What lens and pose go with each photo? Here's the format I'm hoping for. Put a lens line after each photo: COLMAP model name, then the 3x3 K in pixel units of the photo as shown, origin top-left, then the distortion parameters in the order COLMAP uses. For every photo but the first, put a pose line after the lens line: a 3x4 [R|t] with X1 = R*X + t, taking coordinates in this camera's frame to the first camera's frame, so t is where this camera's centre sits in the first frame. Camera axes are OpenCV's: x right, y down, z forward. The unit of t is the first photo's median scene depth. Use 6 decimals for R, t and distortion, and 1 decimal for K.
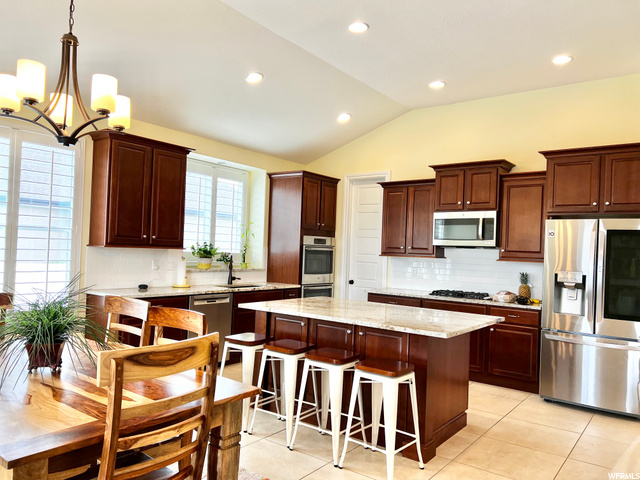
lens RADIAL K [[482.6, 0, 321.5], [0, 482.6, 240.7], [0, 0, 1]] dist [0.093872, -0.034814]
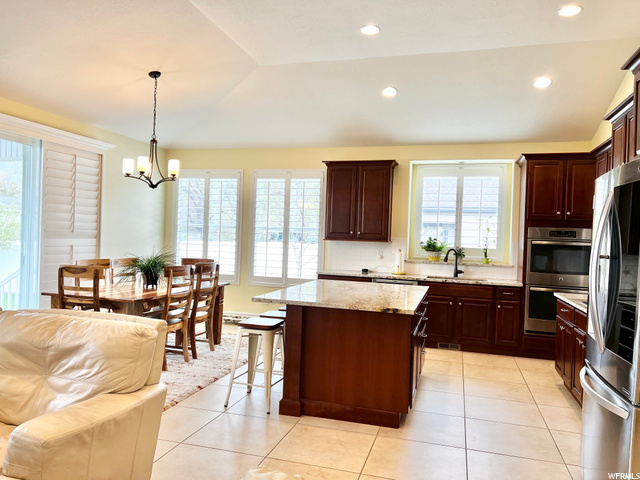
lens RADIAL K [[482.6, 0, 319.5], [0, 482.6, 239.8], [0, 0, 1]] dist [0.093872, -0.034814]
pose [[0.343847, -0.019590, -0.938821, 0.763683], [-0.003711, 0.999746, -0.022220, 0.036890], [0.939018, 0.011124, 0.343687, 0.392771]]
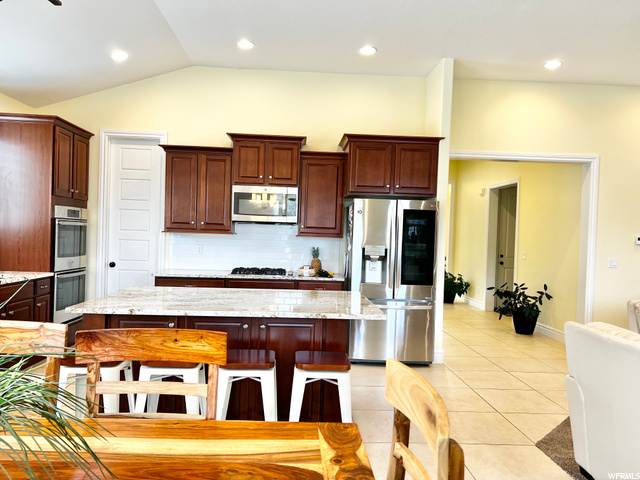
lens RADIAL K [[482.6, 0, 320.5], [0, 482.6, 241.4], [0, 0, 1]] dist [0.093872, -0.034814]
pose [[0.772132, -0.019909, 0.635150, -0.234202], [-0.017275, 0.998482, 0.052298, -0.002305], [-0.635227, -0.051353, 0.770616, 0.181015]]
